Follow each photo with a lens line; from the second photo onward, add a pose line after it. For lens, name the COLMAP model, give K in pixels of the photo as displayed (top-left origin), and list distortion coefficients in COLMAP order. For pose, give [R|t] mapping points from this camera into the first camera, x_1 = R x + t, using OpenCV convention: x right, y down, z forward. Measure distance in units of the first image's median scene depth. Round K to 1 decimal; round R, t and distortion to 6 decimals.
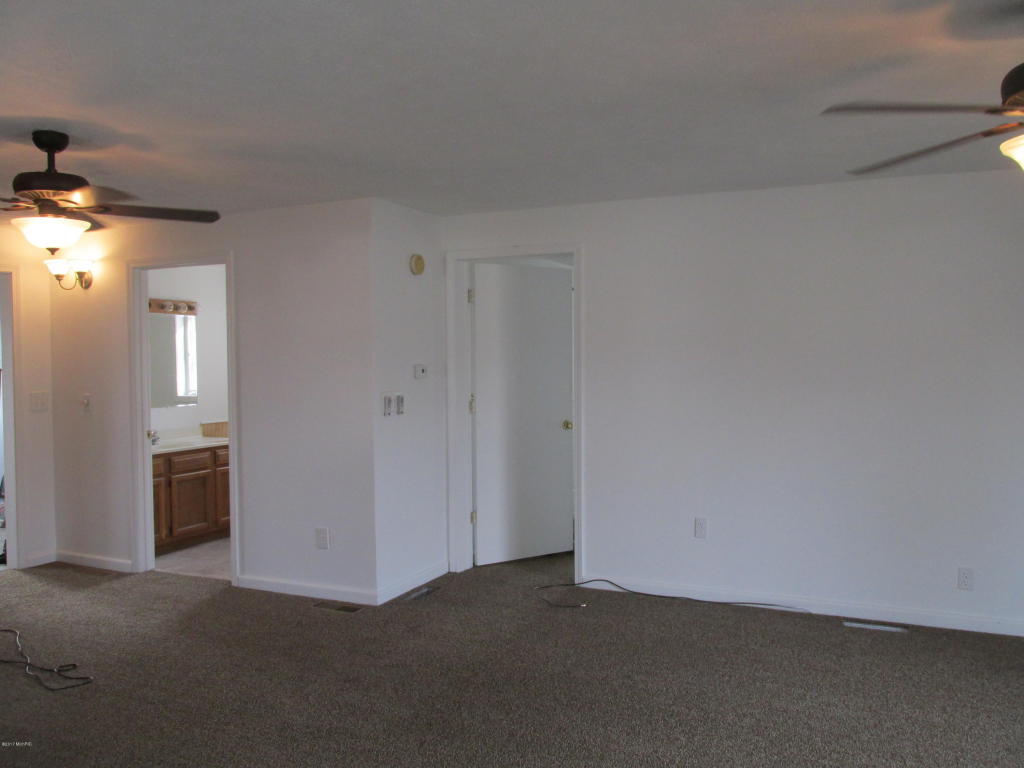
lens RADIAL K [[850.4, 0, 512.0], [0, 850.4, 384.0], [0, 0, 1]] dist [-0.018148, -0.006281]
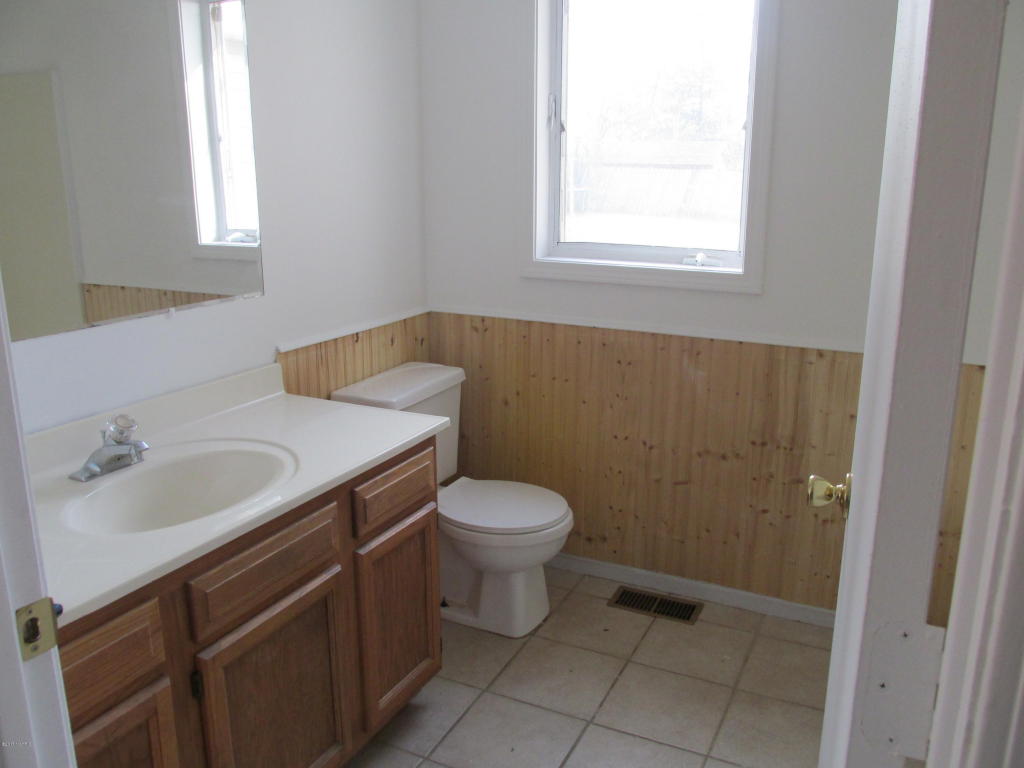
lens RADIAL K [[850.4, 0, 512.0], [0, 850.4, 384.0], [0, 0, 1]] dist [-0.018148, -0.006281]
pose [[0.999547, 0.018141, -0.023998, -0.294556], [-0.012390, 0.975164, 0.221136, -0.015228], [0.027414, -0.220739, 0.974948, 0.747871]]
